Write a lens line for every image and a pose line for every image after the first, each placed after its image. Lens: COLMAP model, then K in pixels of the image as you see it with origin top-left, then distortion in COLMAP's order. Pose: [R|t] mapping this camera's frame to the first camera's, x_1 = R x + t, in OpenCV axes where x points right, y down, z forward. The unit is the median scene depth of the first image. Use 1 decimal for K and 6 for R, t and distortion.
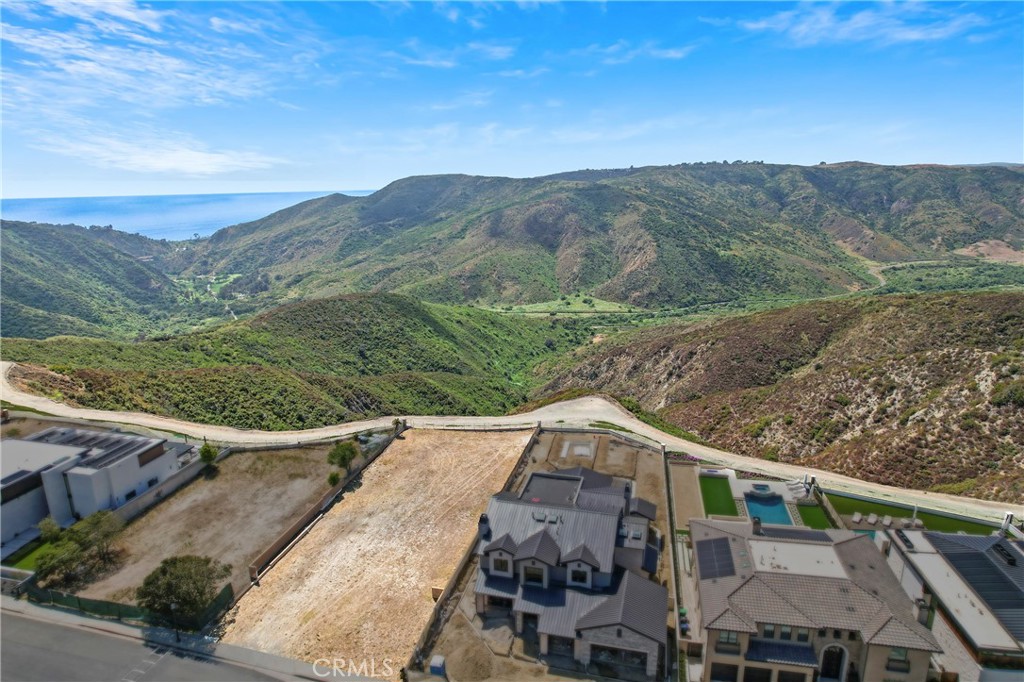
lens RADIAL K [[652.9, 0, 507.1], [0, 652.9, 342.7], [0, 0, 1]] dist [-0.078802, 0.071529]
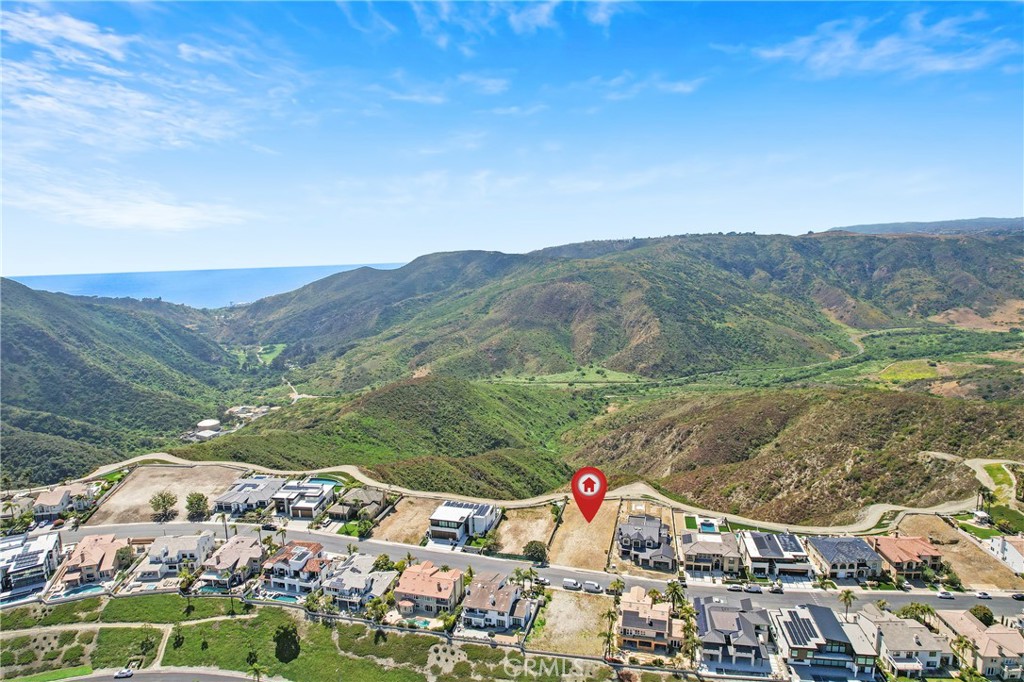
lens RADIAL K [[652.9, 0, 507.1], [0, 652.9, 342.7], [0, 0, 1]] dist [-0.078802, 0.071529]
pose [[0.999975, -0.006173, -0.003354, -0.035653], [0.005891, 0.996900, -0.078454, -0.025759], [0.003827, 0.078432, 0.996912, -0.144460]]
